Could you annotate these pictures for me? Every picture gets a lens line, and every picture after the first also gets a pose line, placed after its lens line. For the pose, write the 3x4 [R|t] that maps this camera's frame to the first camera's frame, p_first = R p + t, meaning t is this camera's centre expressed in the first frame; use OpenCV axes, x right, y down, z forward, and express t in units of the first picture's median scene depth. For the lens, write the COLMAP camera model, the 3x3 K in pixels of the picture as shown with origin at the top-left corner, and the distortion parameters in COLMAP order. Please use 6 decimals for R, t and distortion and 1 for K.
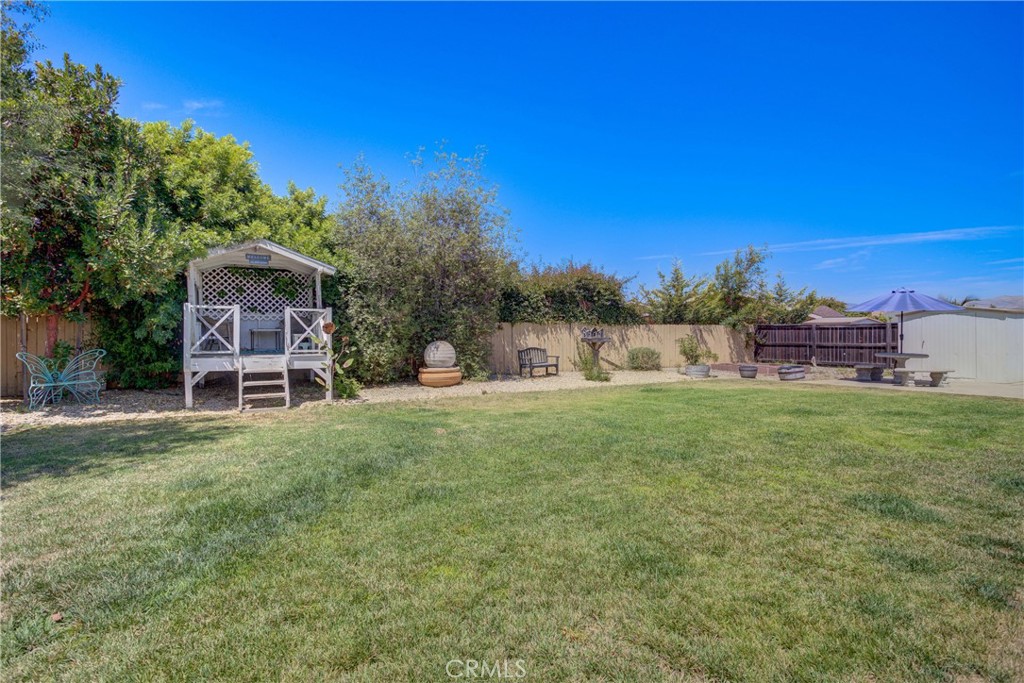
lens RADIAL K [[492.7, 0, 506.3], [0, 492.7, 340.3], [0, 0, 1]] dist [0.028582, -0.006568]
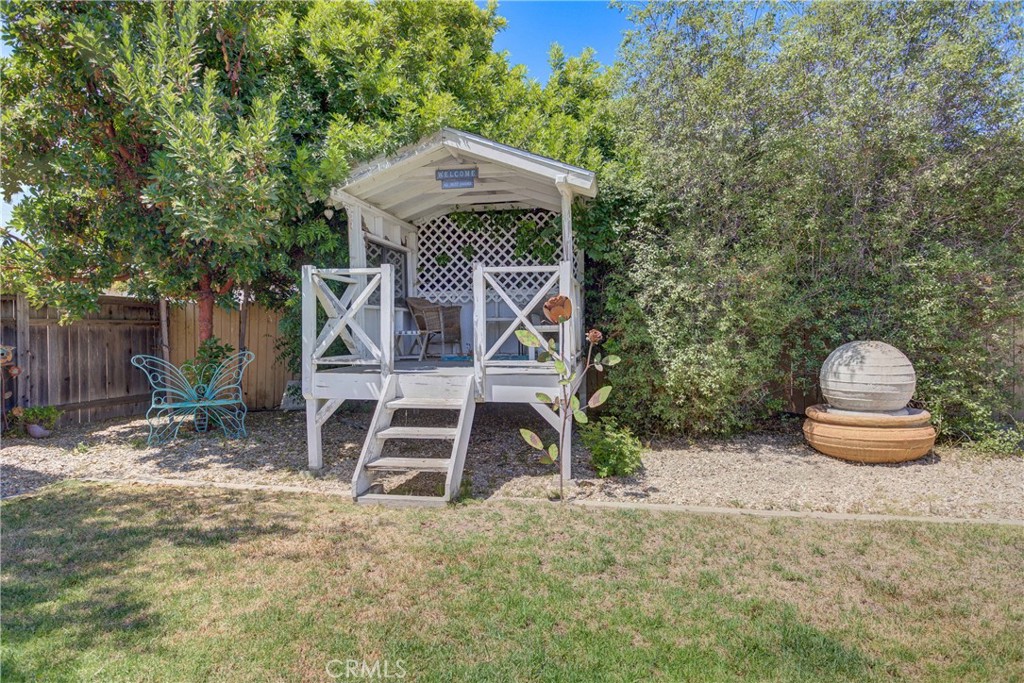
lens RADIAL K [[611.1, 0, 509.0], [0, 611.1, 344.1], [0, 0, 1]] dist [0.050410, -0.003368]
pose [[0.798110, 0.009225, -0.602442, -0.065049], [-0.003105, 0.999932, 0.011198, -0.000860], [0.602504, -0.007067, 0.798084, 0.444211]]
